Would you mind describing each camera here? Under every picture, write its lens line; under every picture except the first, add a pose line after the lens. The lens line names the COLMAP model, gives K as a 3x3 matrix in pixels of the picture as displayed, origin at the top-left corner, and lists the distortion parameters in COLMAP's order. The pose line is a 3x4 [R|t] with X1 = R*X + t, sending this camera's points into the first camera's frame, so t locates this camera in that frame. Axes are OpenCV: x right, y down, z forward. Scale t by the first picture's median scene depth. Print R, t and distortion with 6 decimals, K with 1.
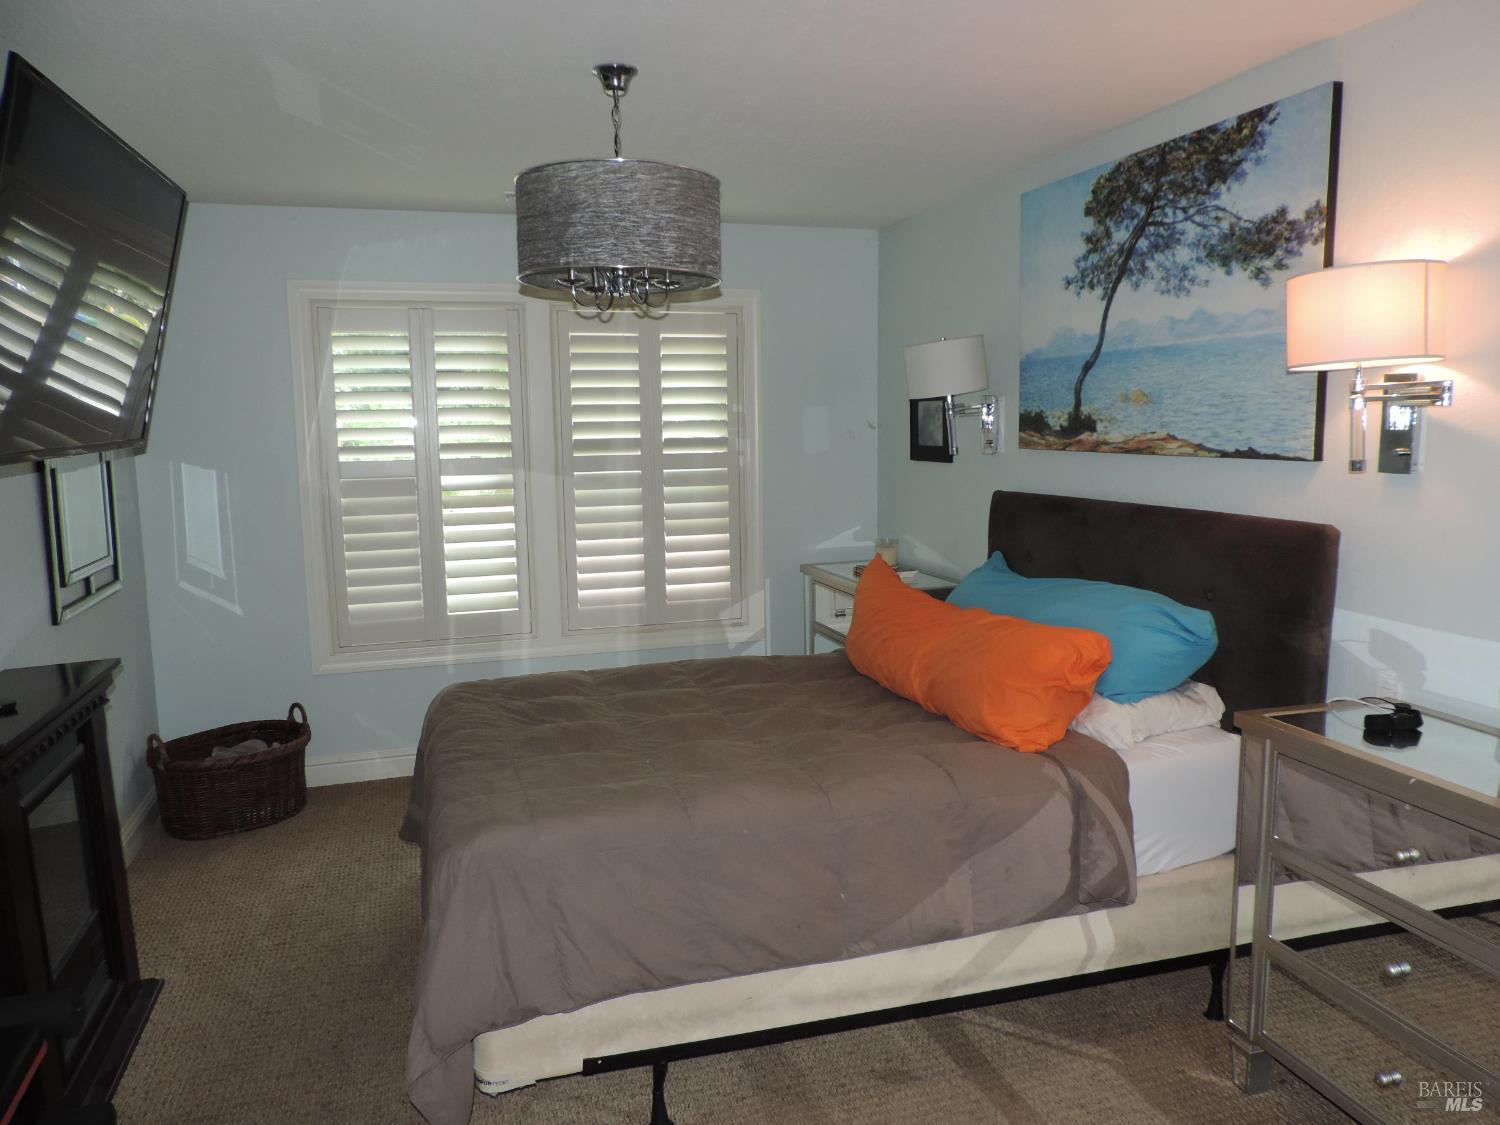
lens RADIAL K [[1063.5, 0, 750.0], [0, 1063.5, 562.5], [0, 0, 1]] dist [-0.007394, -0.014615]
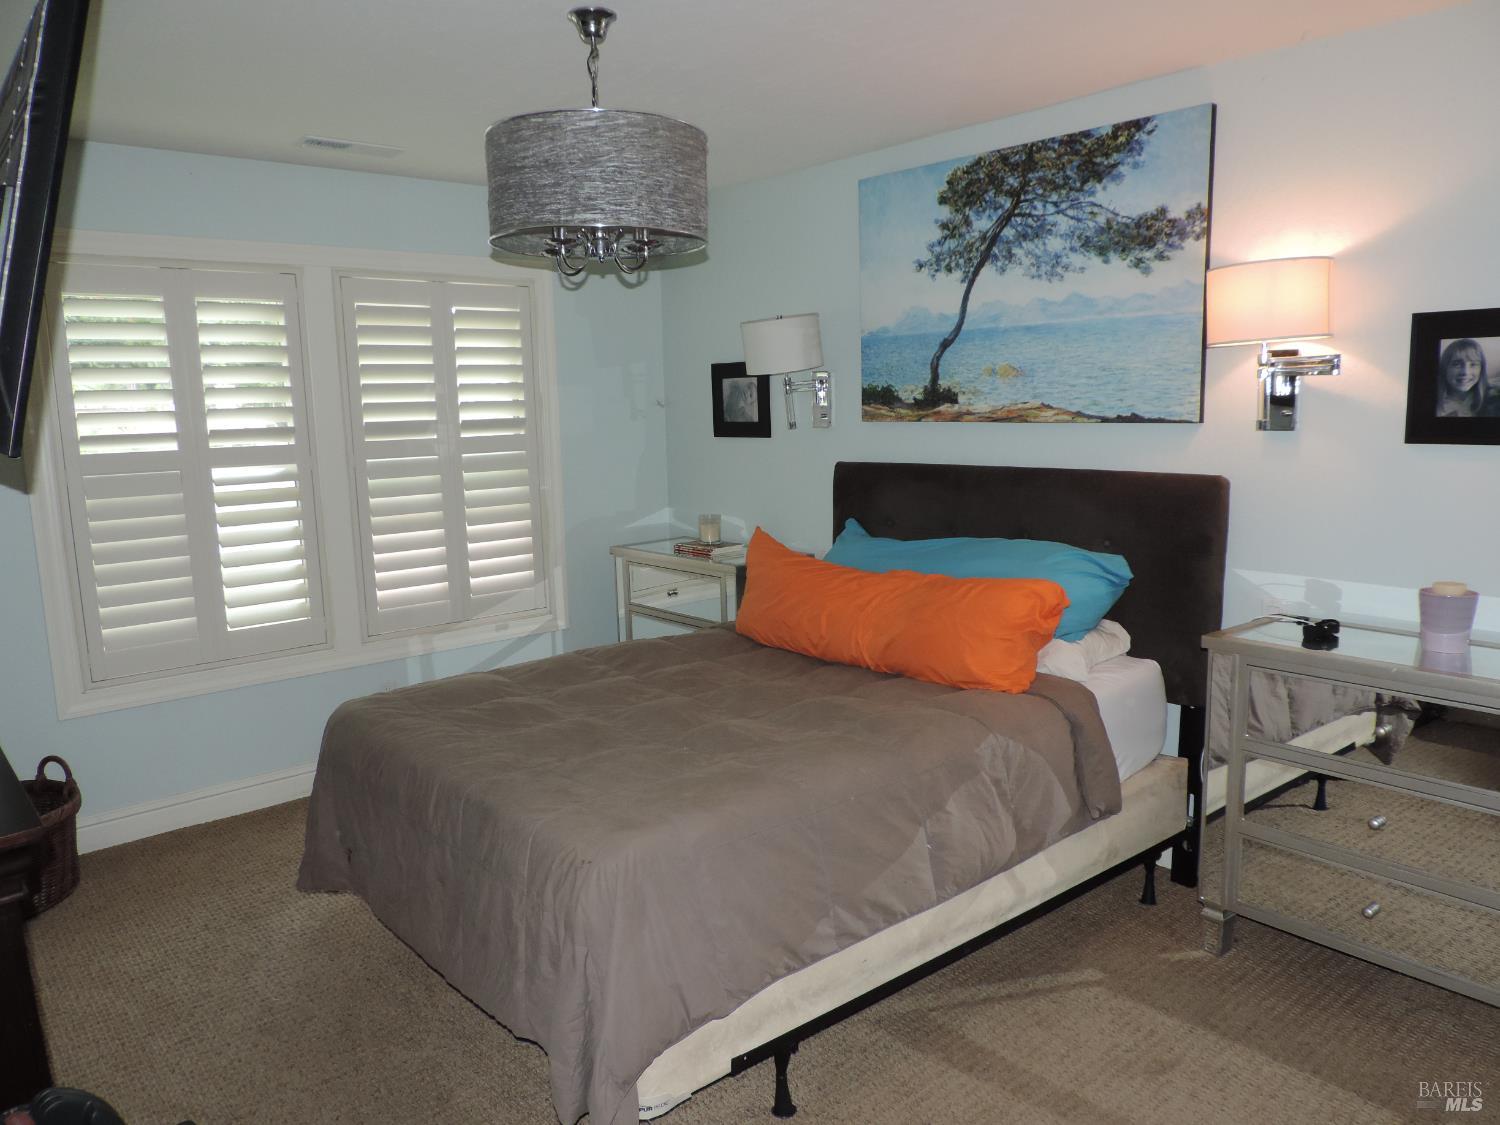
lens RADIAL K [[1063.2, 0, 748.1], [0, 1063.2, 567.6], [0, 0, 1]] dist [-0.016773, -0.006022]
pose [[0.919795, -0.070548, 0.386005, -0.314300], [0.063546, 0.997501, 0.030885, -0.001780], [-0.387220, -0.003879, 0.921979, 0.075224]]
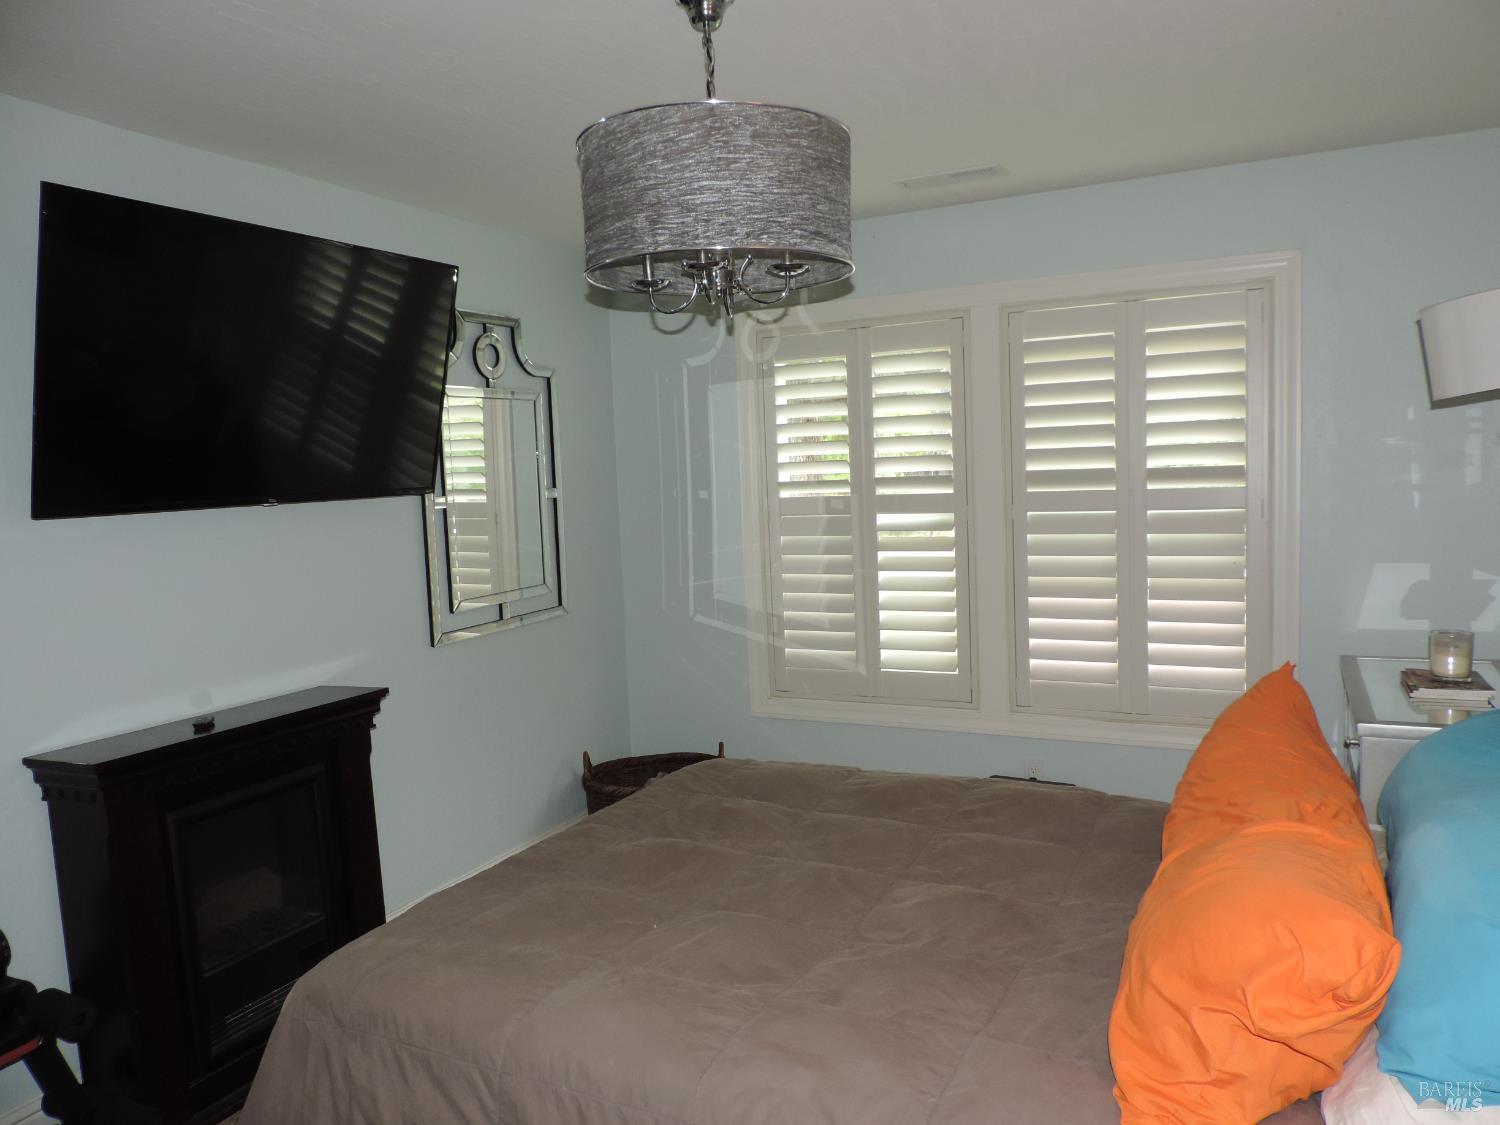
lens RADIAL K [[1068.9, 0, 750.0], [0, 1068.9, 562.5], [0, 0, 1]] dist [0.001645, 0.005077]
pose [[0.718604, 0.047676, -0.693783, 0.349969], [-0.060686, 0.998140, 0.005735, -0.055006], [0.692767, 0.037982, 0.720161, 0.391168]]
